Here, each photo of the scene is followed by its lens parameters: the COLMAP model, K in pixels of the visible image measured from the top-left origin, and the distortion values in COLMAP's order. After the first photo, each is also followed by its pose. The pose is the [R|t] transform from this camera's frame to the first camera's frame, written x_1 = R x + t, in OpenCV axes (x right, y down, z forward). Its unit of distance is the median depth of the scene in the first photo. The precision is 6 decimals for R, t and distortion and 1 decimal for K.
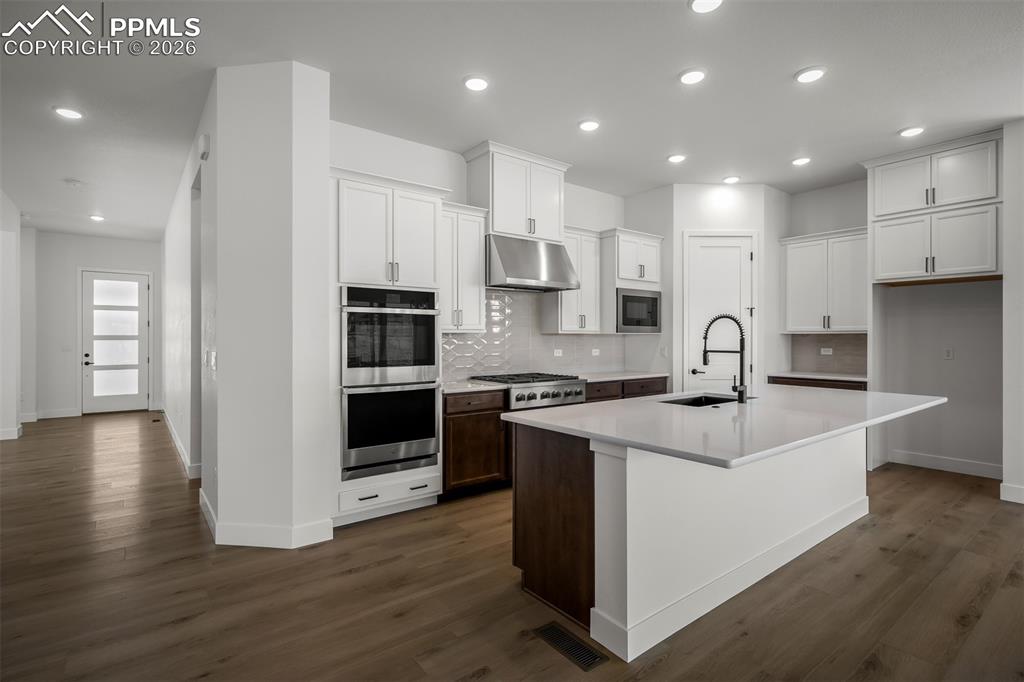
lens RADIAL K [[494.9, 0, 512.9], [0, 494.9, 340.9], [0, 0, 1]] dist [-0.006891, 0.002441]
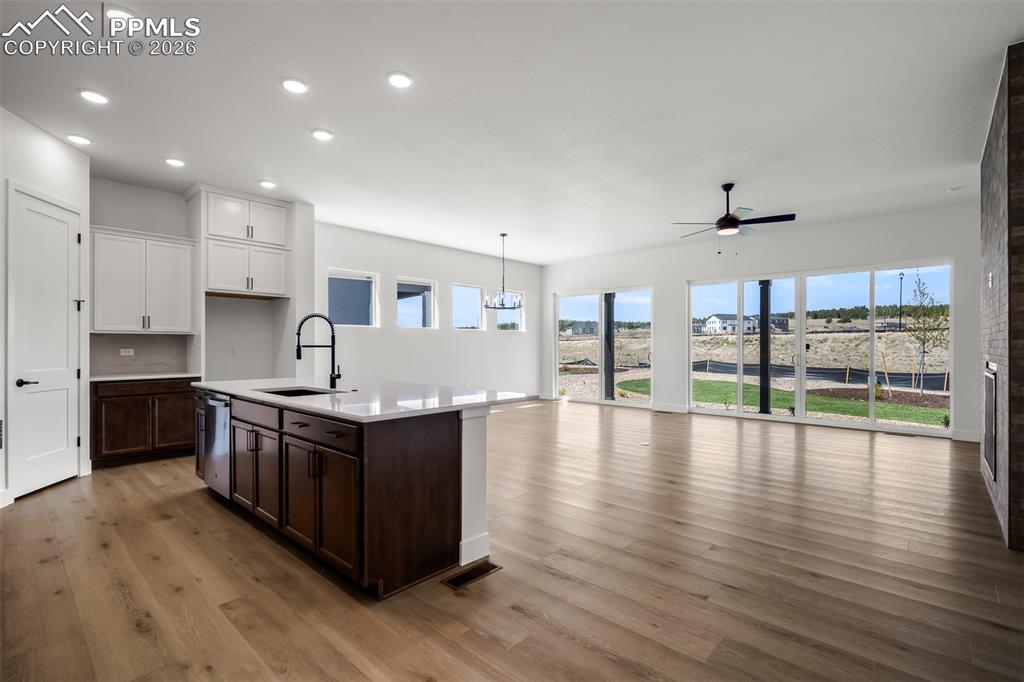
lens RADIAL K [[463.6, 0, 517.5], [0, 463.6, 344.0], [0, 0, 1]] dist [-0.008694, 0.001837]
pose [[-0.181911, 0.004359, 0.983305, -0.471469], [0.005451, 0.999979, -0.003425, 0.014644], [-0.983300, 0.004737, -0.181931, 0.485299]]
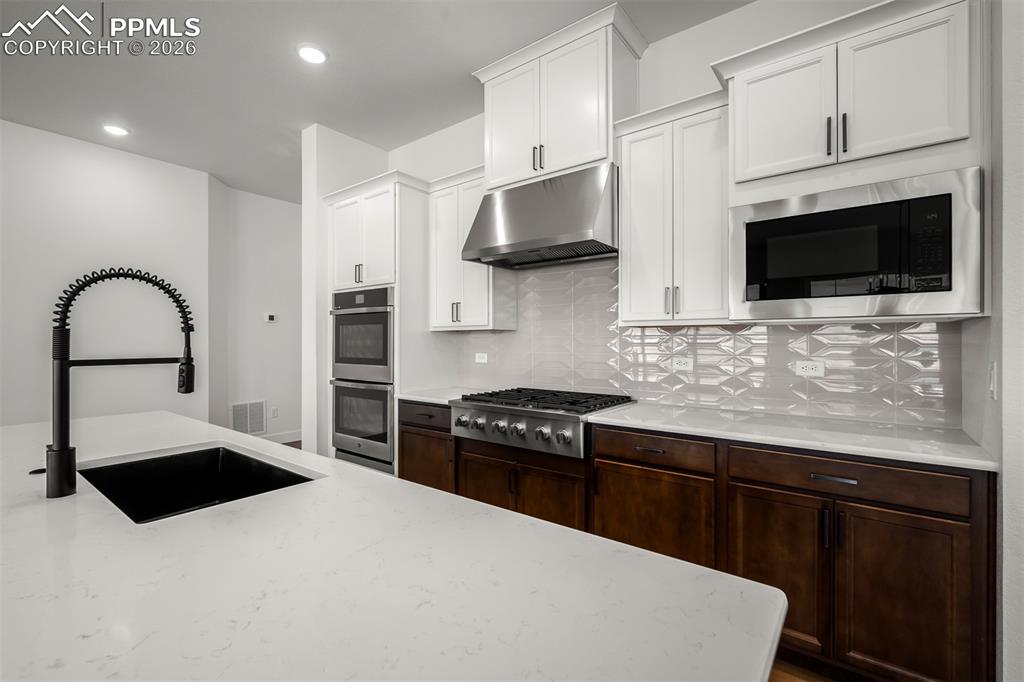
lens RADIAL K [[463.6, 0, 504.6], [0, 463.6, 339.9], [0, 0, 1]] dist [-0.008694, 0.001837]
pose [[0.235571, -0.000955, -0.971857, 0.576580], [-0.001193, 0.999998, -0.001272, 0.000253], [0.971857, 0.001459, 0.235569, 0.791815]]
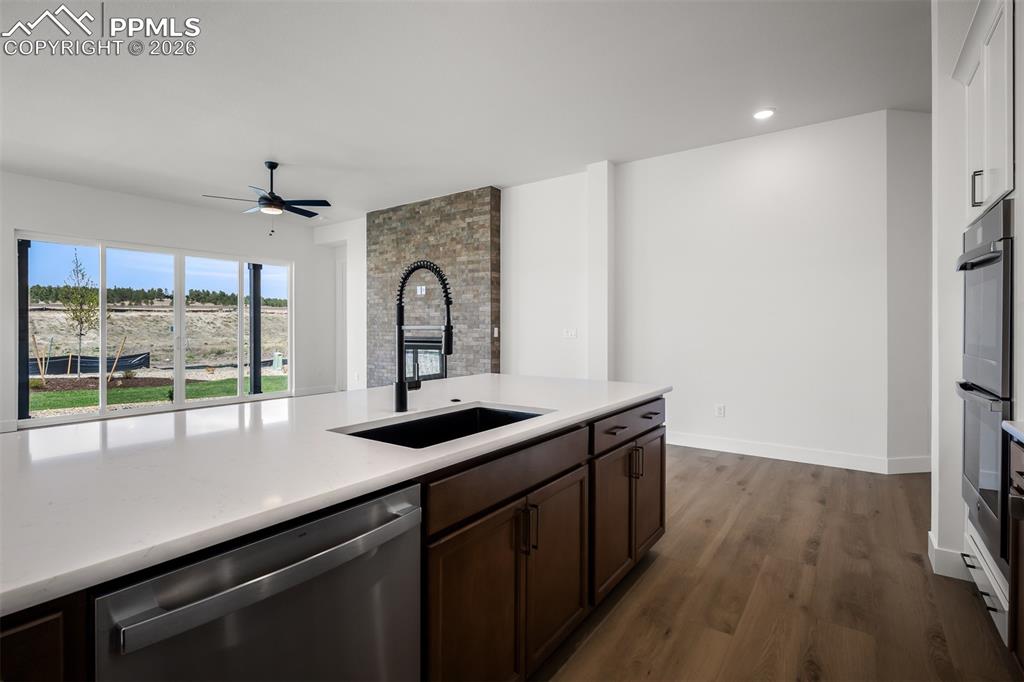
lens RADIAL K [[494.9, 0, 489.4], [0, 494.9, 329.6], [0, 0, 1]] dist [-0.006891, 0.002441]
pose [[-0.963072, 0.001901, -0.269237, 0.339457], [-0.000579, 0.999958, 0.009129, 0.010797], [0.269243, 0.008948, -0.963031, 1.035506]]
